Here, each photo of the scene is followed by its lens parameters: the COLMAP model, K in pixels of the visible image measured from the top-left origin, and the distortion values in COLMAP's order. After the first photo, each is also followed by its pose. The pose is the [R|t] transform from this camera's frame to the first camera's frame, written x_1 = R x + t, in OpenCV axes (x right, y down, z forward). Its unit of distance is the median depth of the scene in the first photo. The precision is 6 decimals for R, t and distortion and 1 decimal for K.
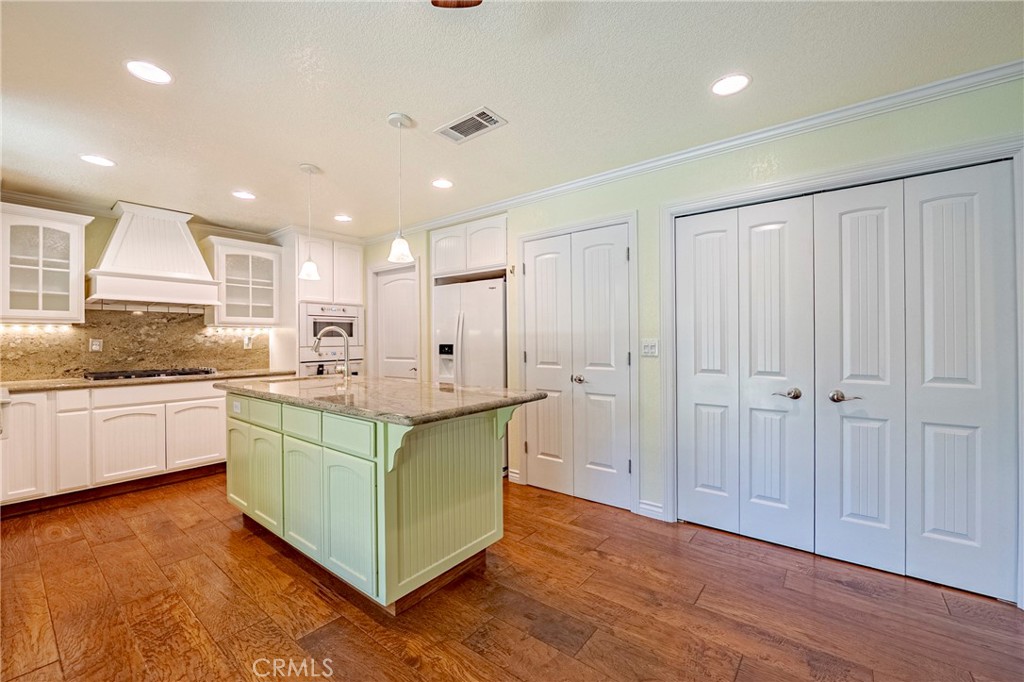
lens RADIAL K [[413.4, 0, 511.0], [0, 413.4, 338.9], [0, 0, 1]] dist [-0.012071, 0.000611]
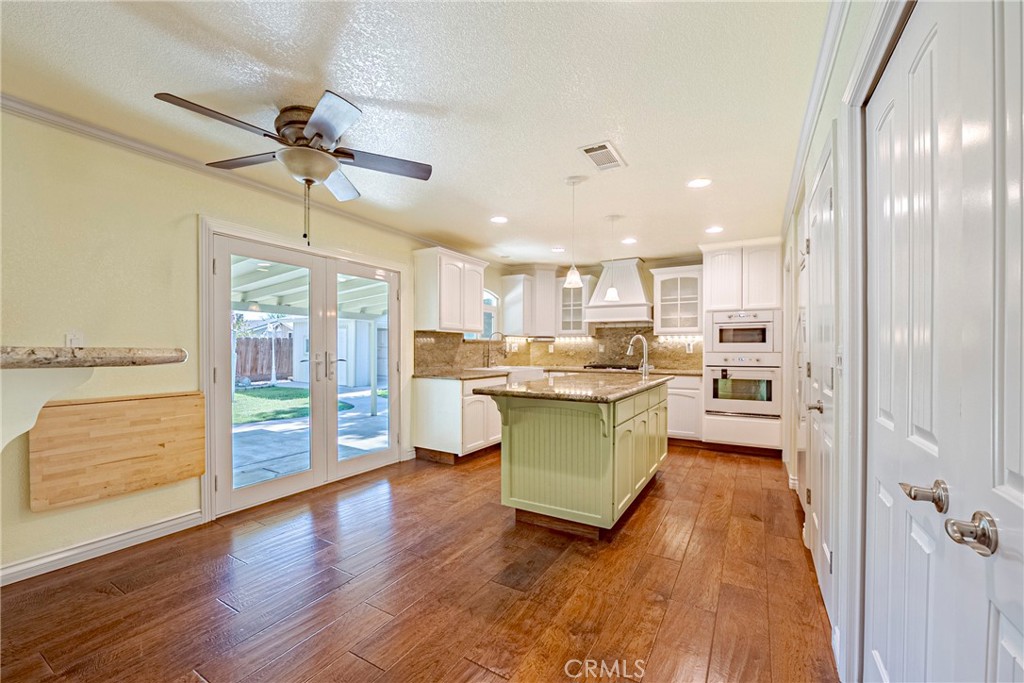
lens RADIAL K [[413.4, 0, 501.4], [0, 413.4, 353.4], [0, 0, 1]] dist [-0.012071, 0.000611]
pose [[0.124676, 0.019795, -0.992000, 0.697822], [0.000940, 0.999798, 0.020069, 0.000088], [0.992197, -0.003434, 0.124633, 0.406725]]
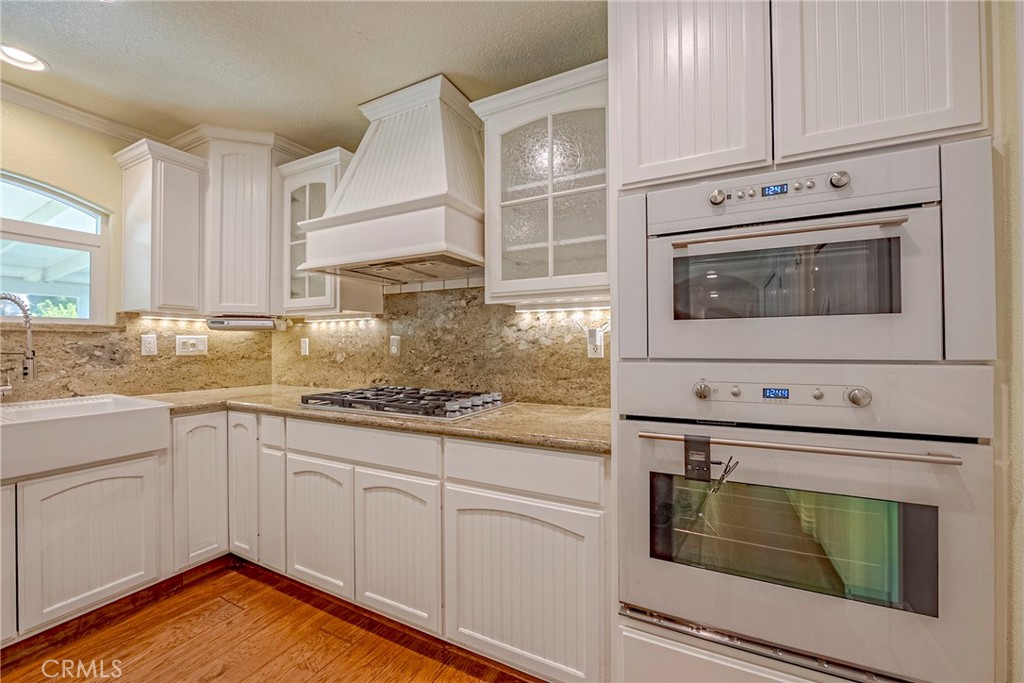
lens RADIAL K [[413.4, 0, 504.6], [0, 413.4, 344.5], [0, 0, 1]] dist [-0.012071, 0.000611]
pose [[0.181847, 0.004590, -0.983316, -0.342603], [0.005570, 0.999968, 0.005698, 0.010808], [0.983311, -0.006513, 0.181815, 1.152898]]
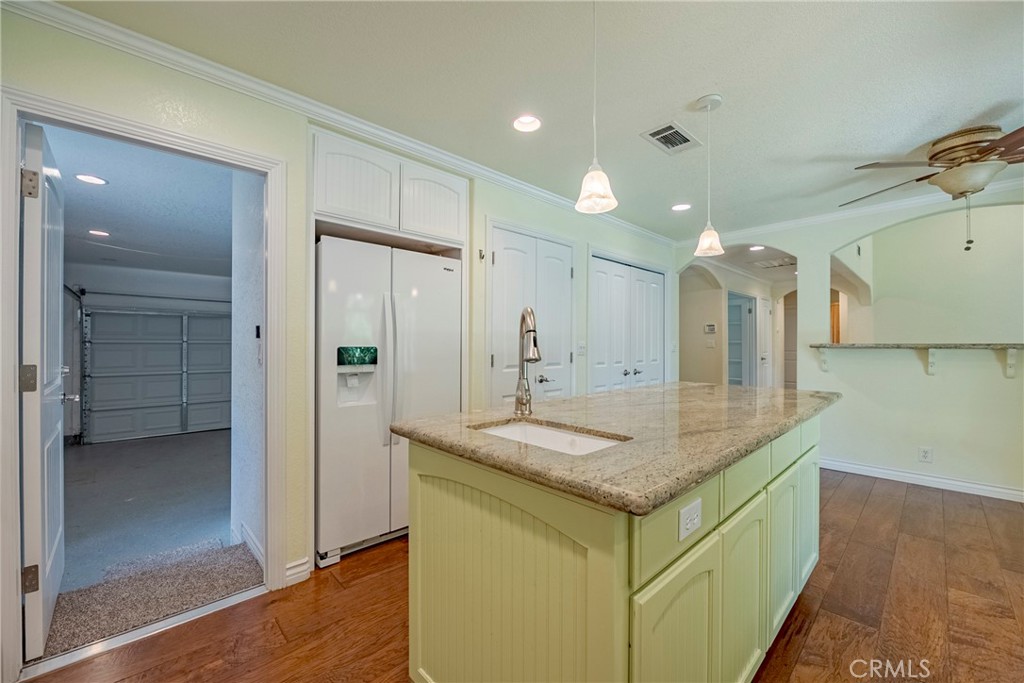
lens RADIAL K [[413.4, 0, 496.8], [0, 413.4, 342.1], [0, 0, 1]] dist [-0.012071, 0.000611]
pose [[0.146447, 0.012084, 0.989145, -0.847187], [-0.004807, 0.999922, -0.011504, 0.014835], [-0.989207, -0.003070, 0.146494, 0.903898]]
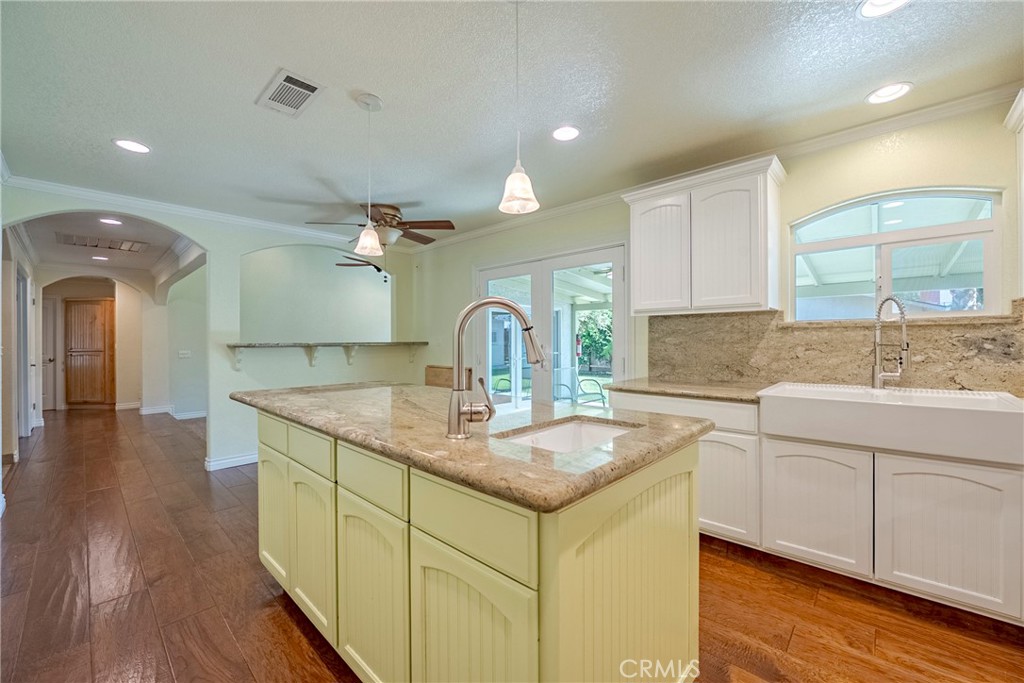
lens RADIAL K [[413.4, 0, 522.1], [0, 413.4, 342.9], [0, 0, 1]] dist [-0.012071, 0.000611]
pose [[-0.997482, 0.012905, 0.069735, -0.455584], [0.012852, 0.999917, -0.001208, 0.011716], [-0.069745, -0.000308, -0.997565, 1.284983]]
